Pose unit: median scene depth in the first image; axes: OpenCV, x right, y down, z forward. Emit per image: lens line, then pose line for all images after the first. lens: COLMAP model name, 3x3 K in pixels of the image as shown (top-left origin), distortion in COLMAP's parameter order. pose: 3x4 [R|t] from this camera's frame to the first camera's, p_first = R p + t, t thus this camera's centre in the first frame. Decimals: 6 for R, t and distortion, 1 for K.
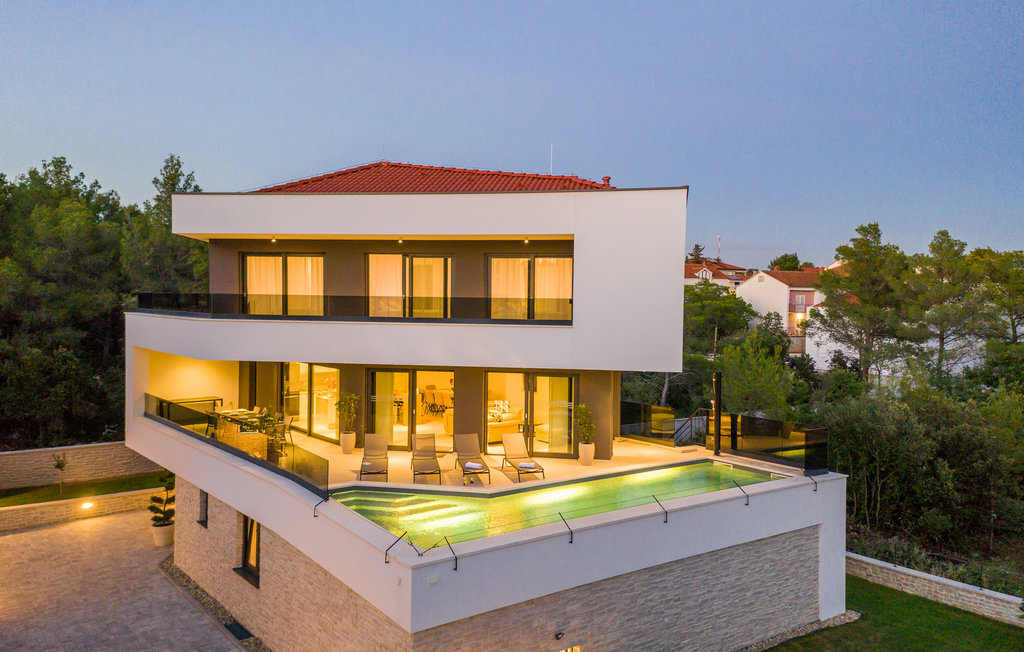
lens RADIAL K [[837.3, 0, 512.0], [0, 837.3, 326.0], [0, 0, 1]] dist [0.177037, -0.002671]
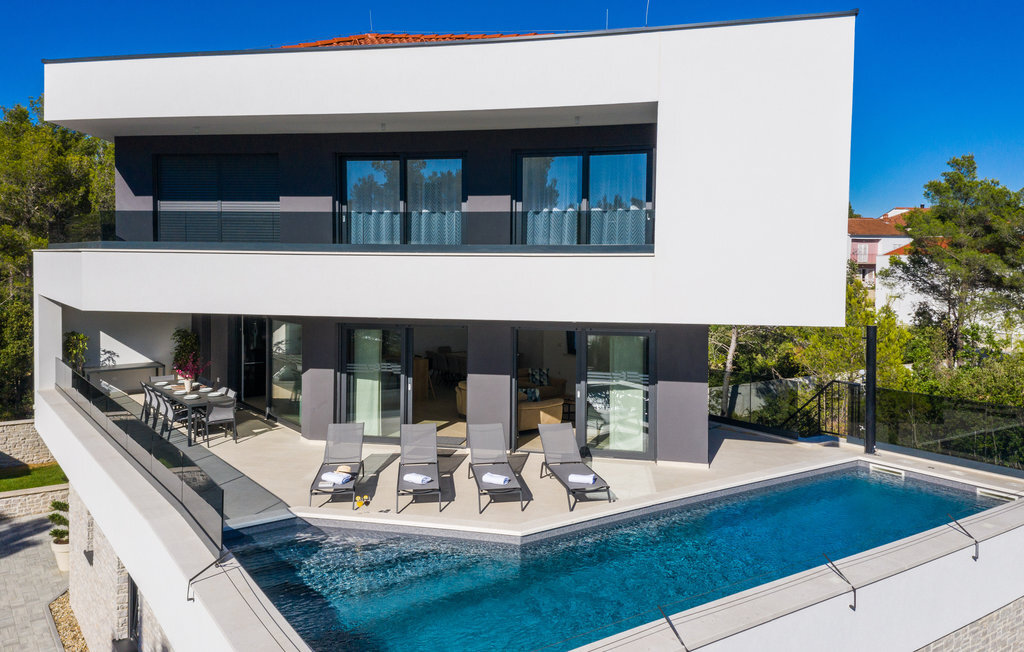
lens RADIAL K [[837.3, 0, 512.0], [0, 837.3, 326.0], [0, 0, 1]] dist [0.177037, -0.002671]
pose [[0.999096, -0.003544, -0.042360, -0.005076], [0.005659, 0.998737, 0.049918, 0.016531], [0.042129, -0.050113, 0.997855, 0.280431]]
